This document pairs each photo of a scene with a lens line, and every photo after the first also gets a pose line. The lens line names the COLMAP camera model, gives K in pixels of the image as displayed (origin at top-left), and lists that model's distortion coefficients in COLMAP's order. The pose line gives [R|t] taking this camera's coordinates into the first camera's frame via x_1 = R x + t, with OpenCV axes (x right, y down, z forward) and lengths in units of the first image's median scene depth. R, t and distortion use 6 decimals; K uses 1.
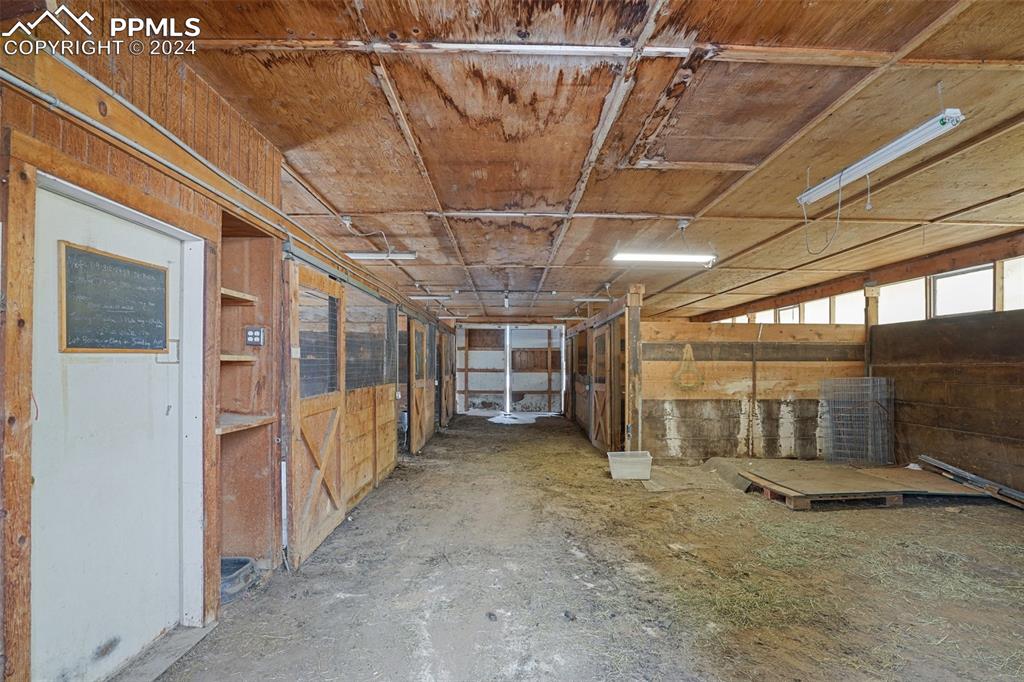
lens RADIAL K [[476.7, 0, 511.8], [0, 476.7, 373.7], [0, 0, 1]] dist [-0.074336, 0.048767]
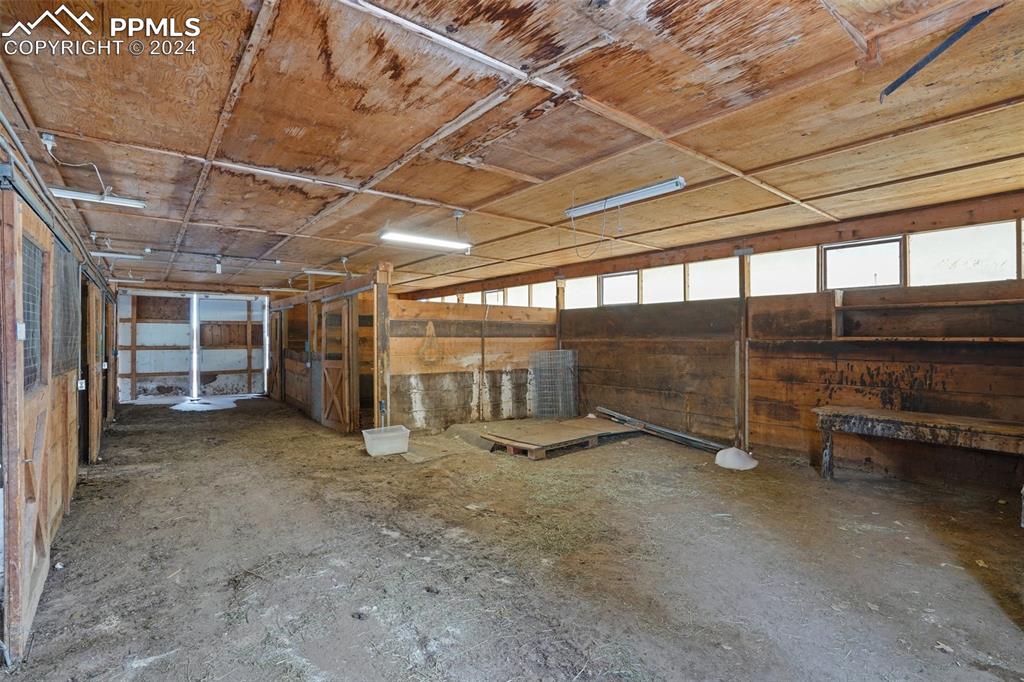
lens RADIAL K [[472.8, 0, 511.4], [0, 472.8, 344.7], [0, 0, 1]] dist [-0.008942, 0.000649]
pose [[0.810563, -0.009533, 0.585574, -0.155222], [0.013440, 0.999907, -0.002326, -0.007767], [-0.585497, 0.009755, 0.810616, 0.025475]]
